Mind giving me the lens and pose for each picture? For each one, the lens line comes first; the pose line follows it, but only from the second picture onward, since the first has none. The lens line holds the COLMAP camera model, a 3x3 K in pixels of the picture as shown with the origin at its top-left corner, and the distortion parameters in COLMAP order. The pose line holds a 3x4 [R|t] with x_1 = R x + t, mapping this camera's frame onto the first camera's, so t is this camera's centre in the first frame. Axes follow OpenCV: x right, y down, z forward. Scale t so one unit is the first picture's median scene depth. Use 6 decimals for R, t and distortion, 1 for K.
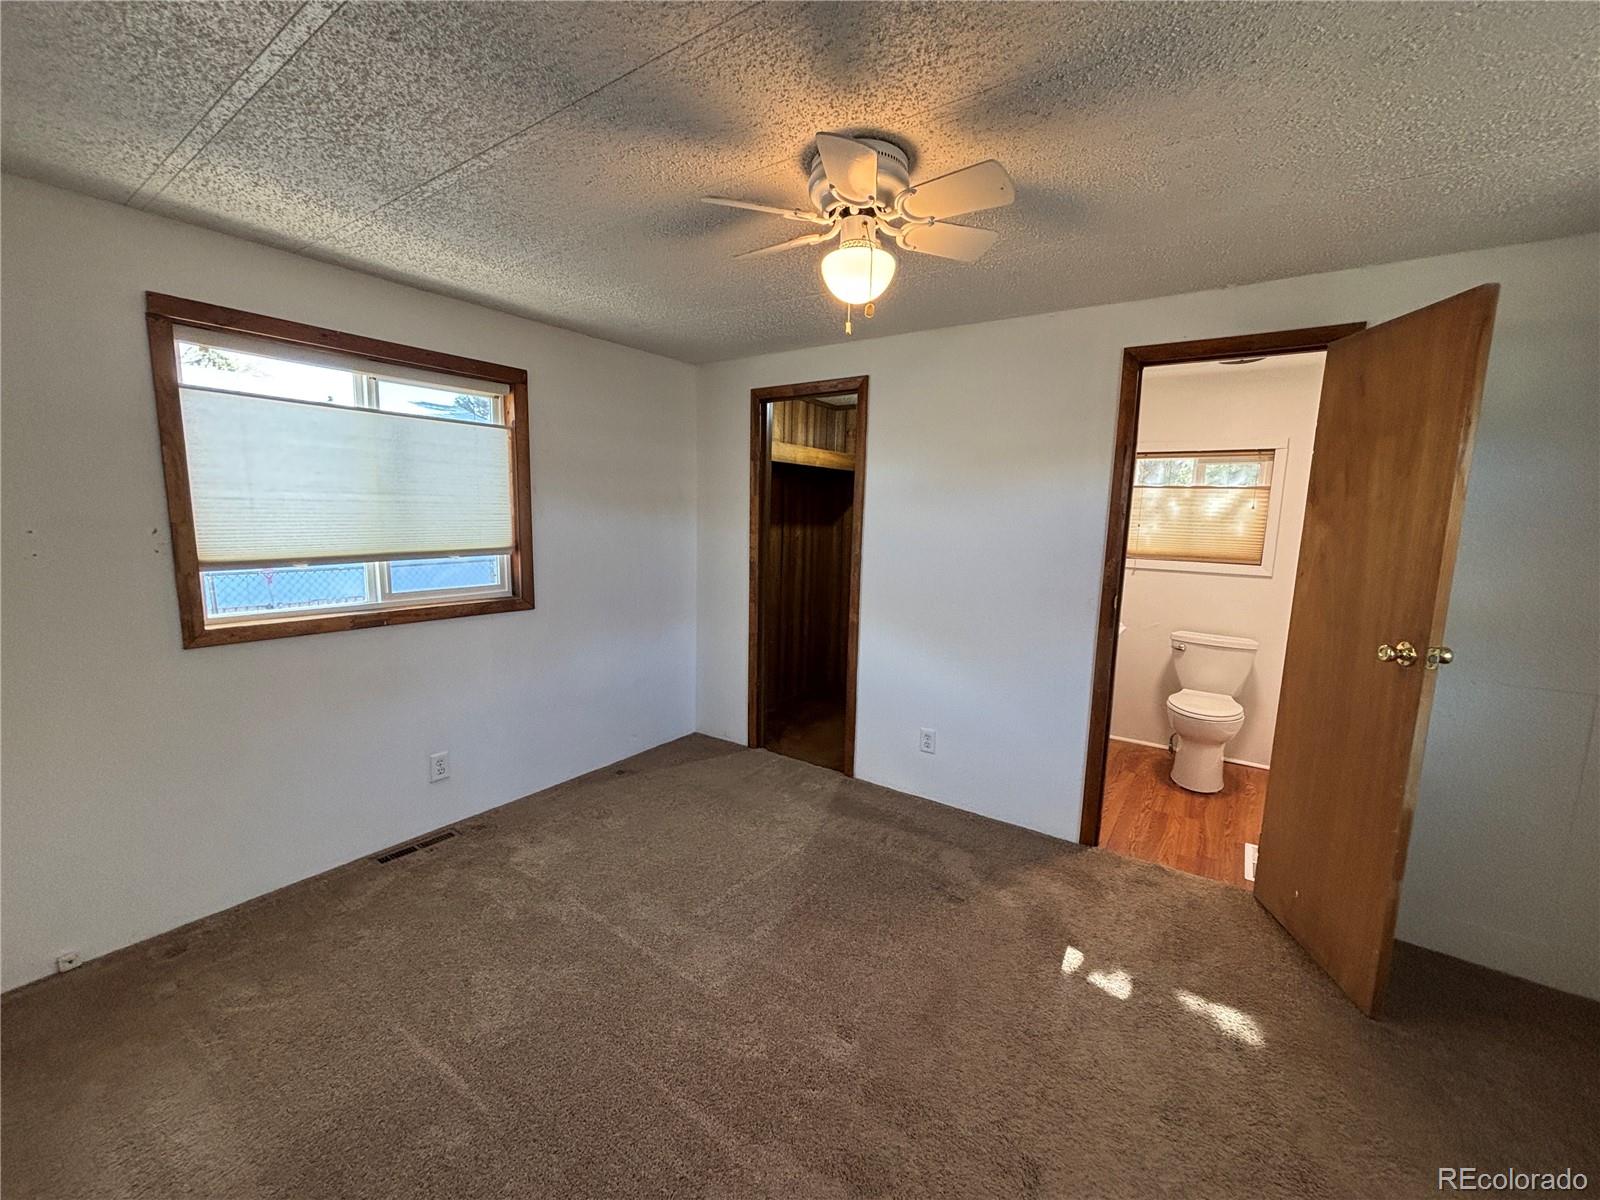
lens RADIAL K [[641.5, 0, 811.1], [0, 641.5, 599.7], [0, 0, 1]] dist [0.001267, -0.000424]
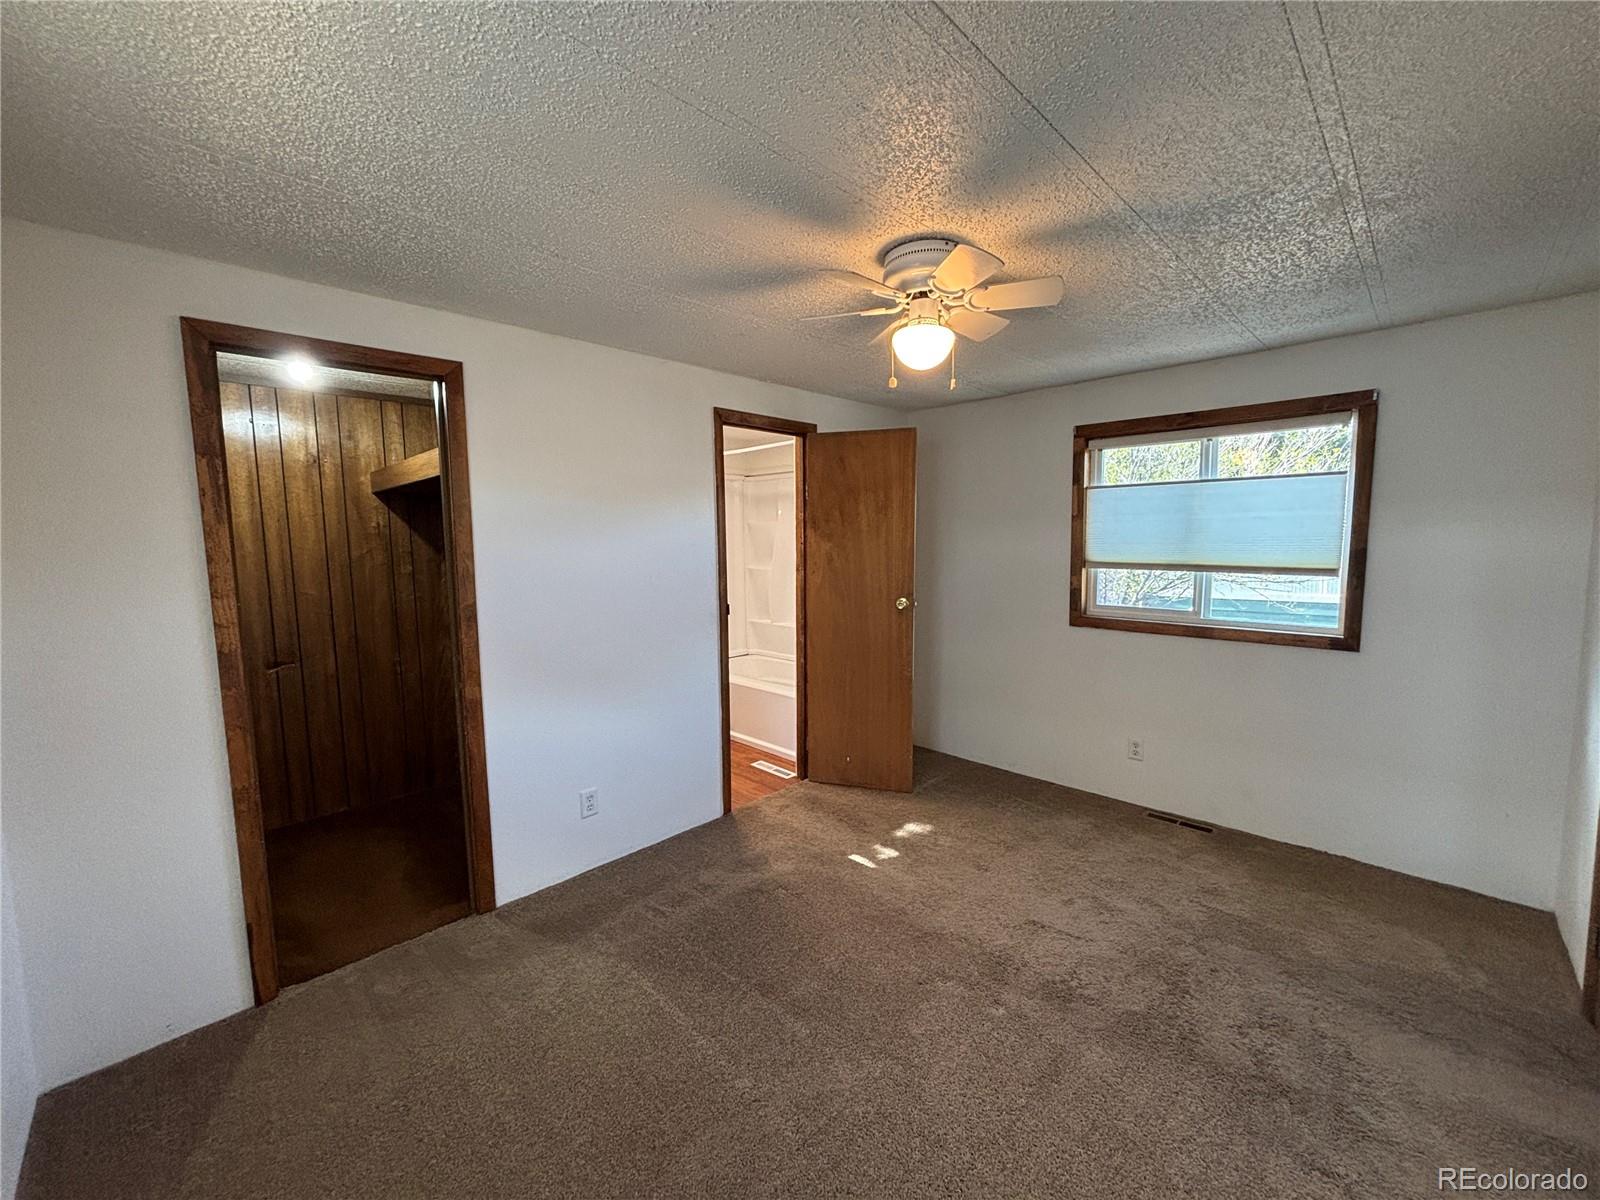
lens RADIAL K [[641.5, 0, 789.7], [0, 641.5, 597.4], [0, 0, 1]] dist [0.001267, -0.000424]
pose [[0.181780, -0.117931, 0.976242, -1.018351], [0.151392, 0.984302, 0.090715, -0.162441], [-0.971615, 0.131305, 0.196780, 0.904268]]
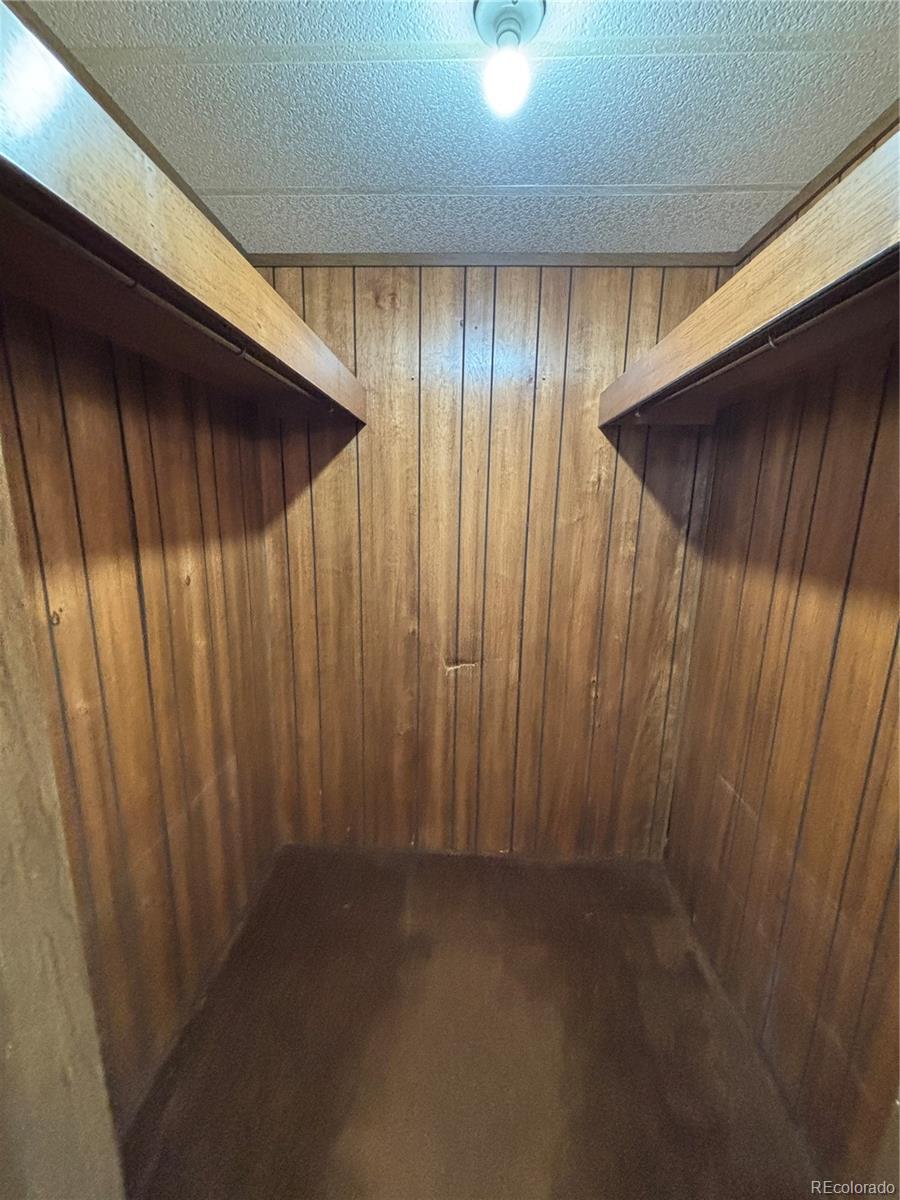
lens RADIAL K [[481.1, 0, 451.2], [0, 481.1, 598.0], [0, 0, 1]] dist [0.001267, -0.000424]
pose [[0.857108, -0.111351, 0.502959, -0.083000], [0.067333, 0.992199, 0.104919, -0.275868], [-0.510718, -0.056061, 0.857919, 1.782009]]
